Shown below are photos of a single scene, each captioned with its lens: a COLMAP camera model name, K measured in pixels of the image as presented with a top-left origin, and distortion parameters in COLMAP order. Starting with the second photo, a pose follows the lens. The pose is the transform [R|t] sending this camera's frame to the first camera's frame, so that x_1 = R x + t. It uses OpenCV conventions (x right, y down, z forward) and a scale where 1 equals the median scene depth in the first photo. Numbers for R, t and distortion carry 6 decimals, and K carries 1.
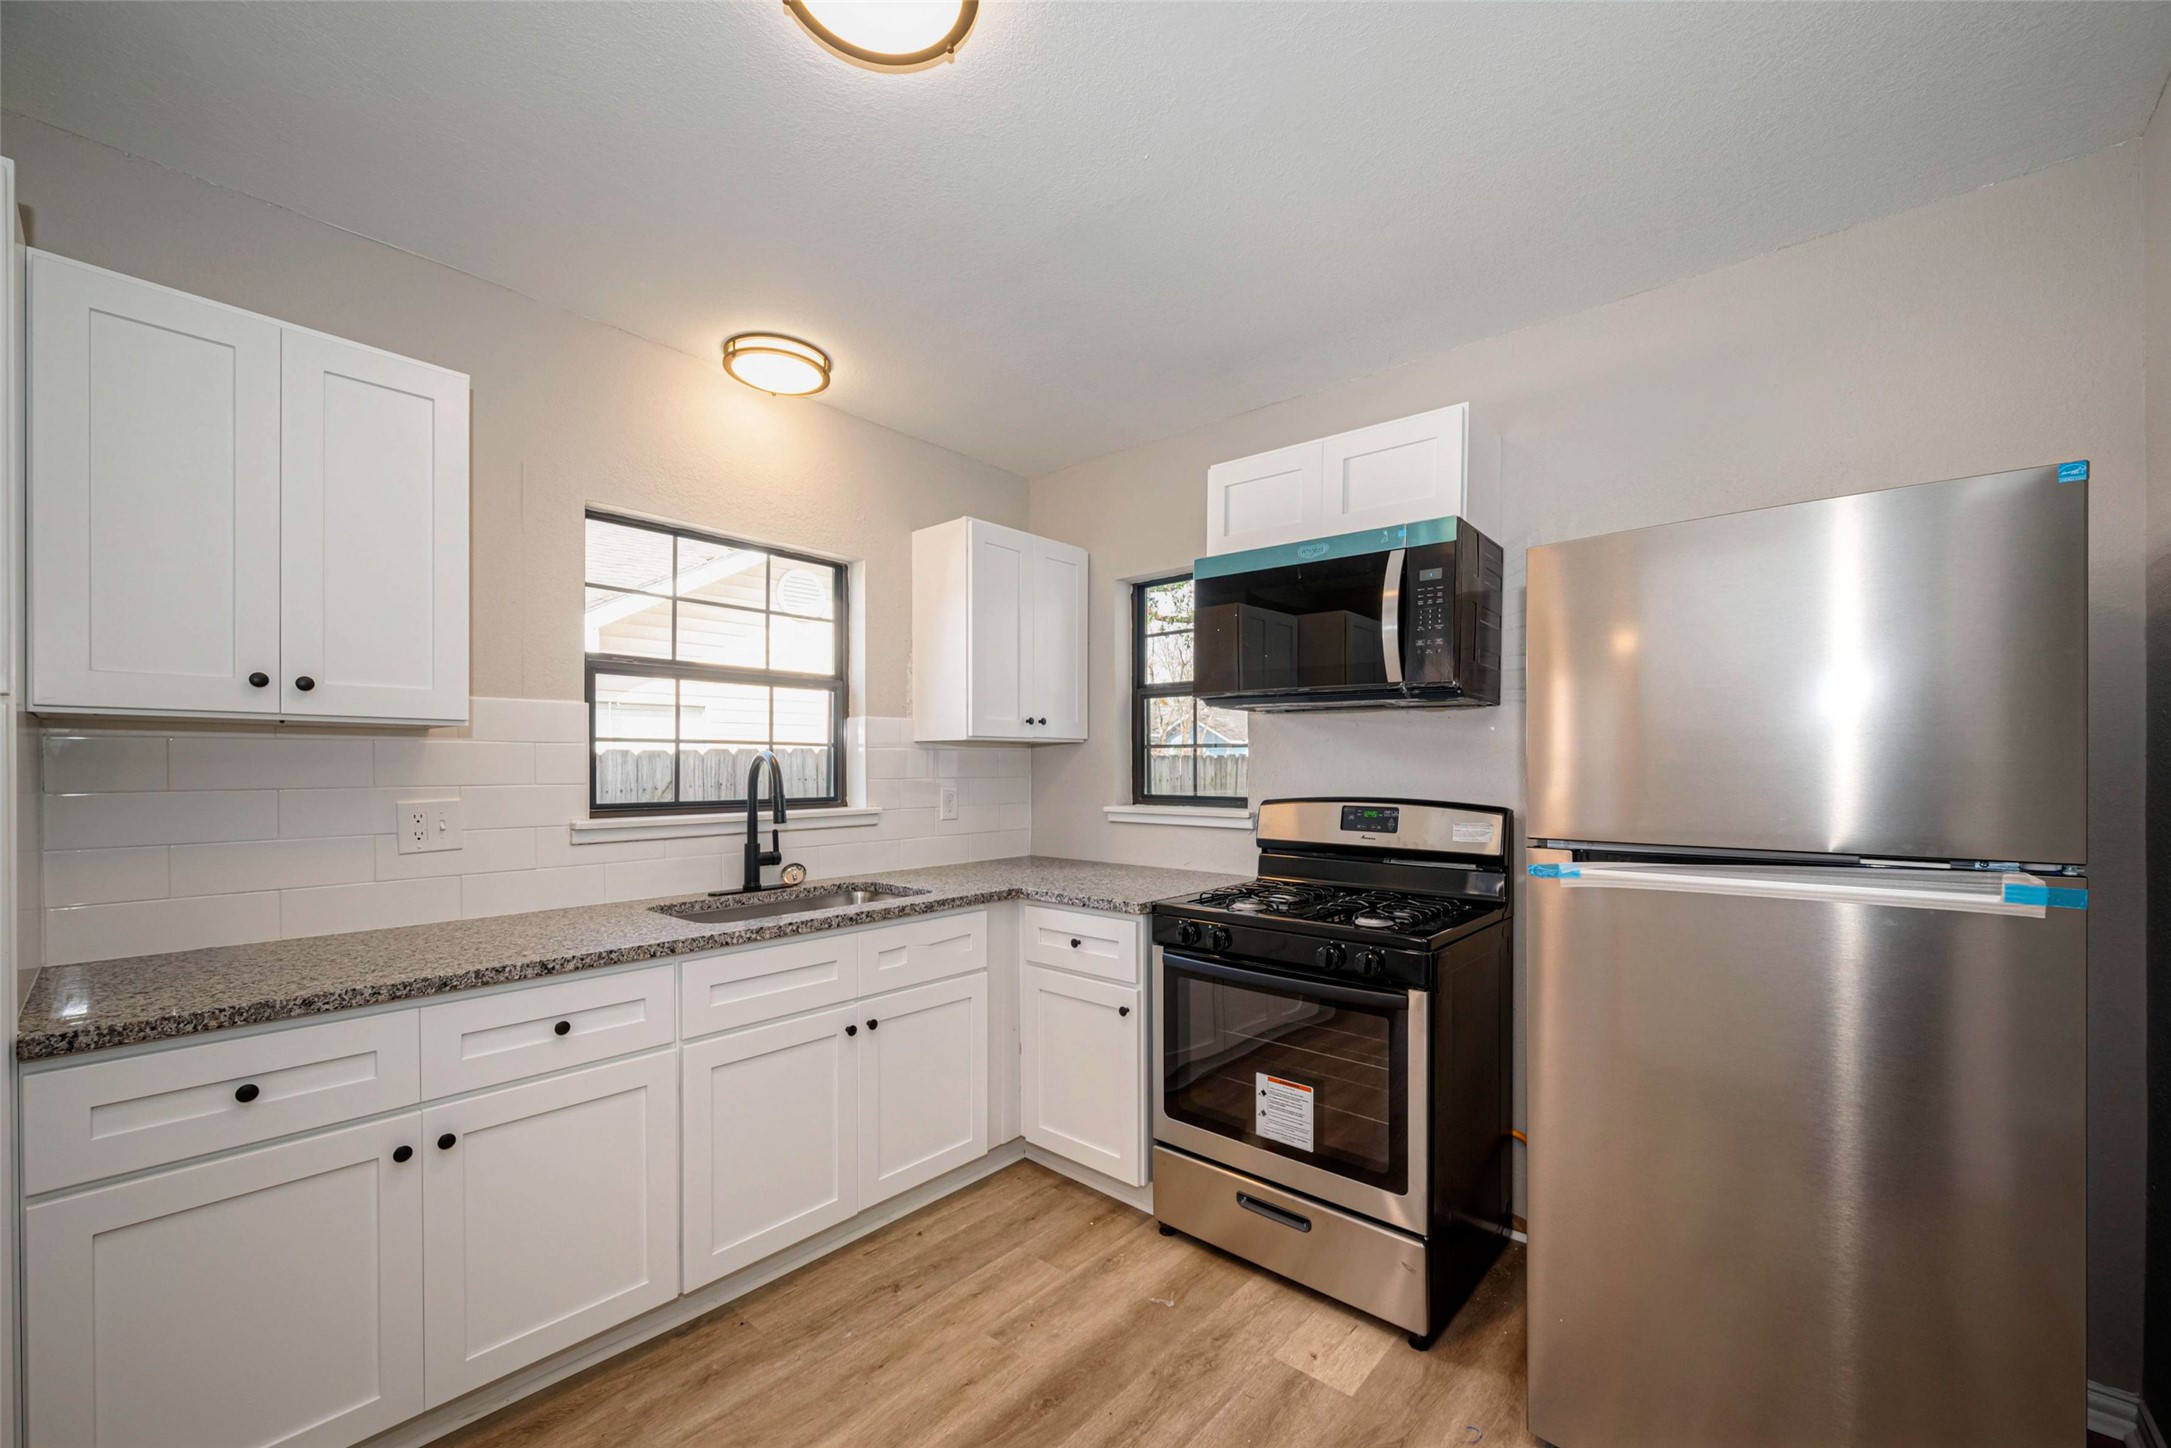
lens RADIAL K [[863.9, 0, 1047.1], [0, 863.9, 775.1], [0, 0, 1]] dist [-0.002788, -0.000151]
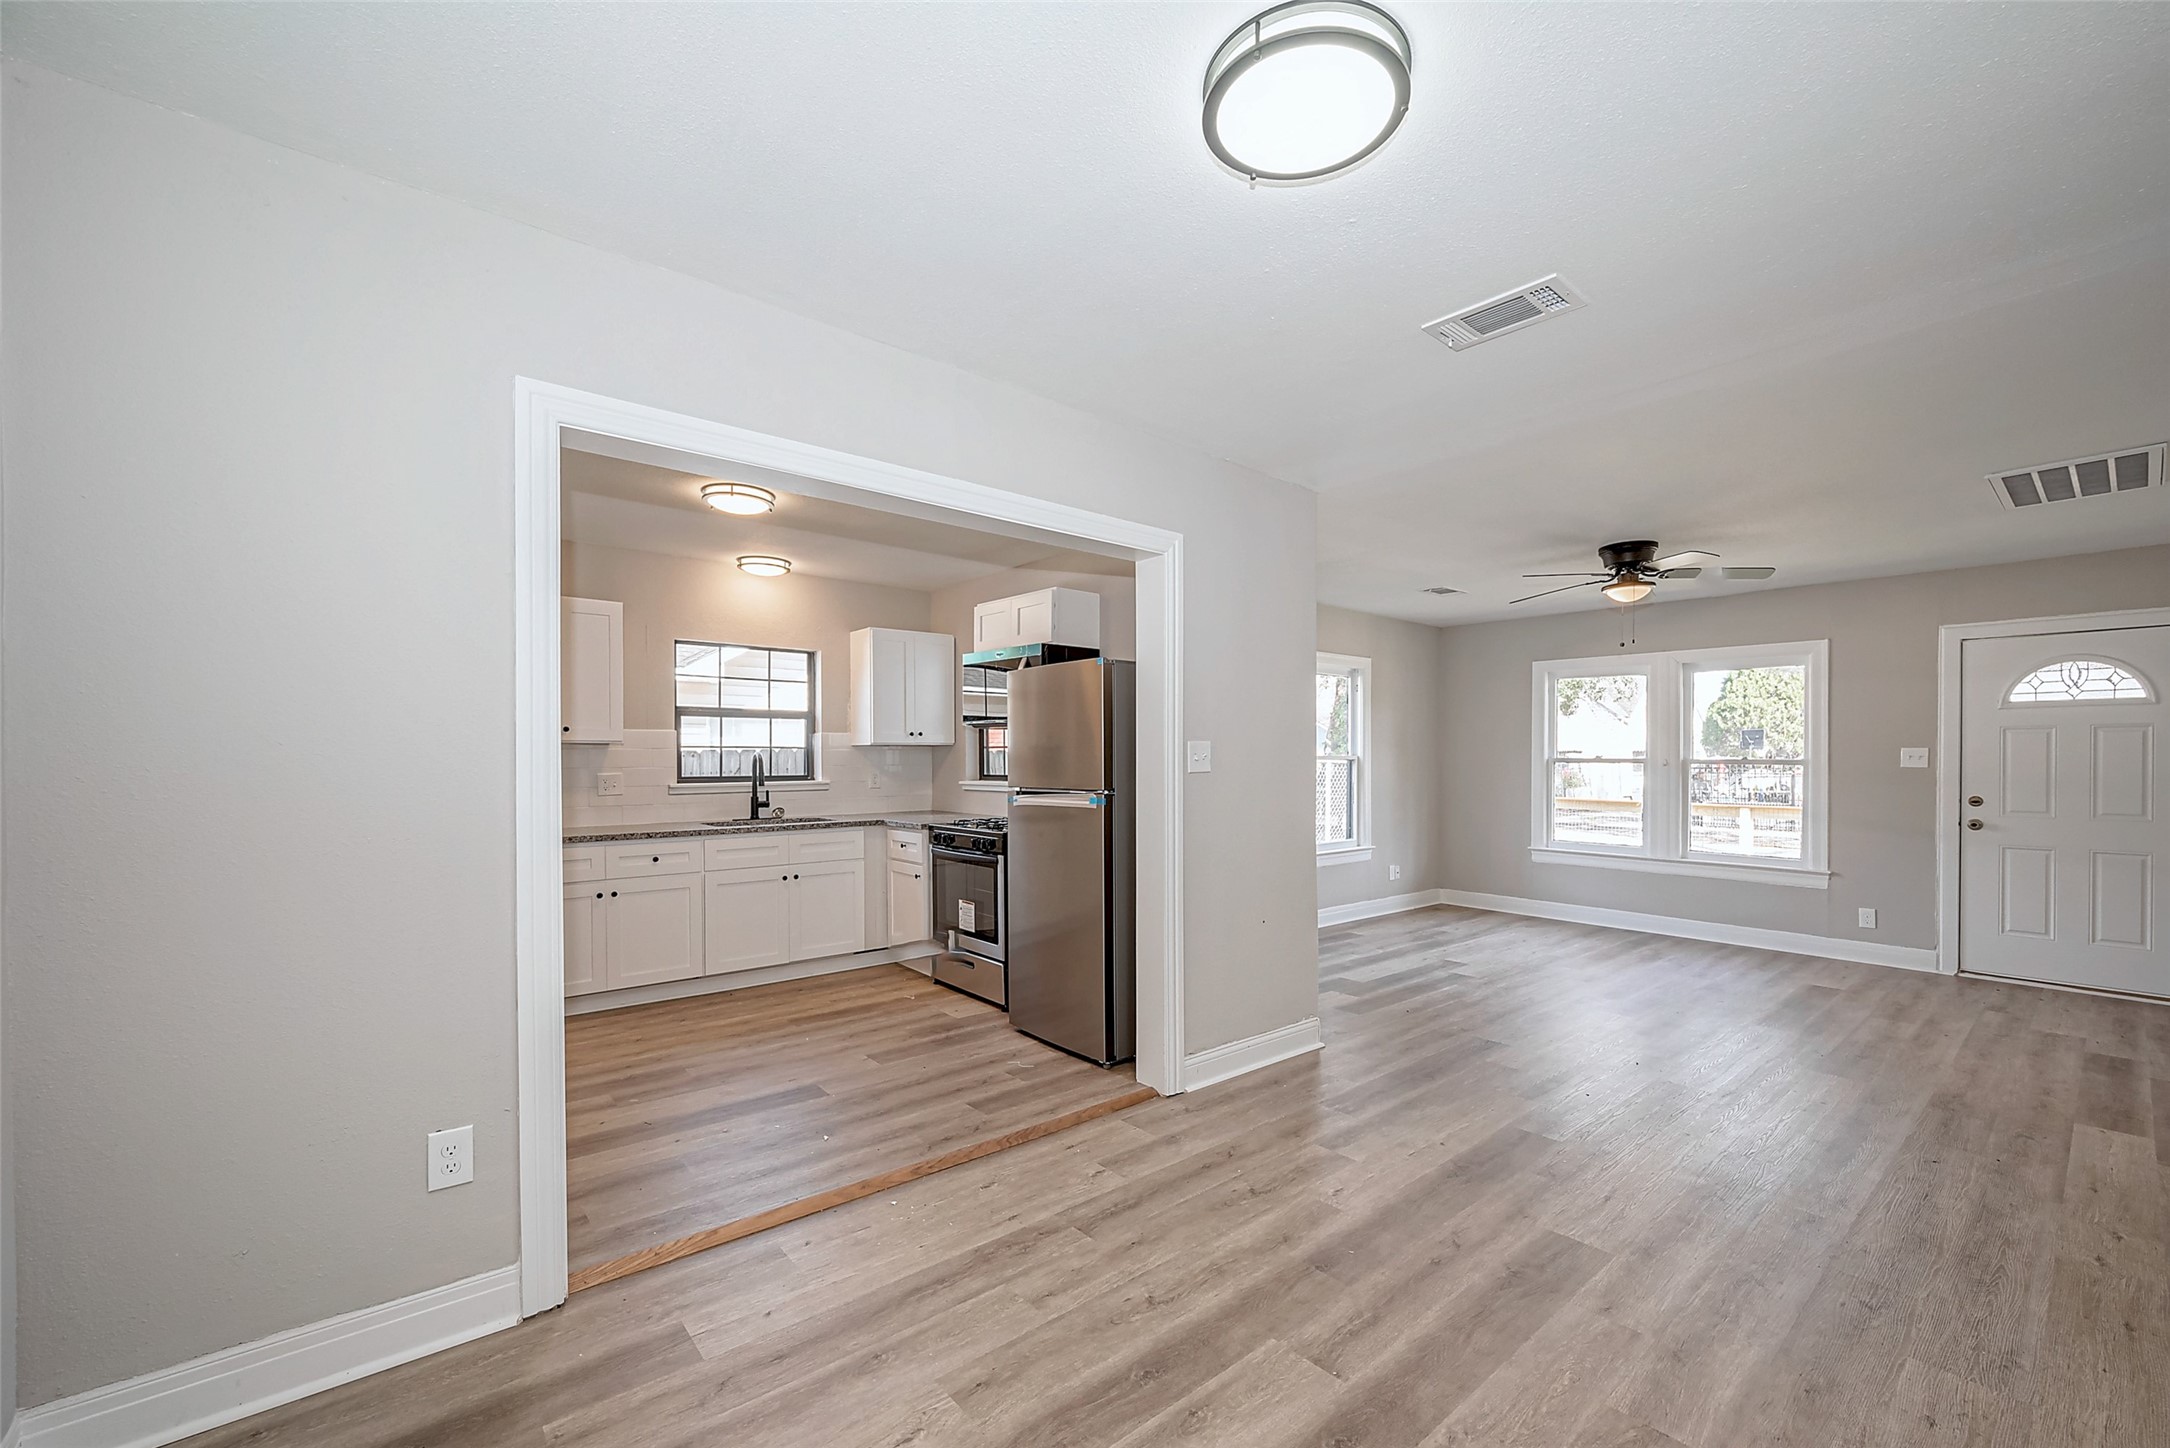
lens RADIAL K [[871.0, 0, 1074.5], [0, 871.0, 769.6], [0, 0, 1]] dist [-0.000116, 0.000046]
pose [[0.989899, -0.002357, -0.141757, 0.705798], [0.002541, 0.999996, 0.001121, 0.014225], [0.141754, -0.001470, 0.989901, -0.945135]]
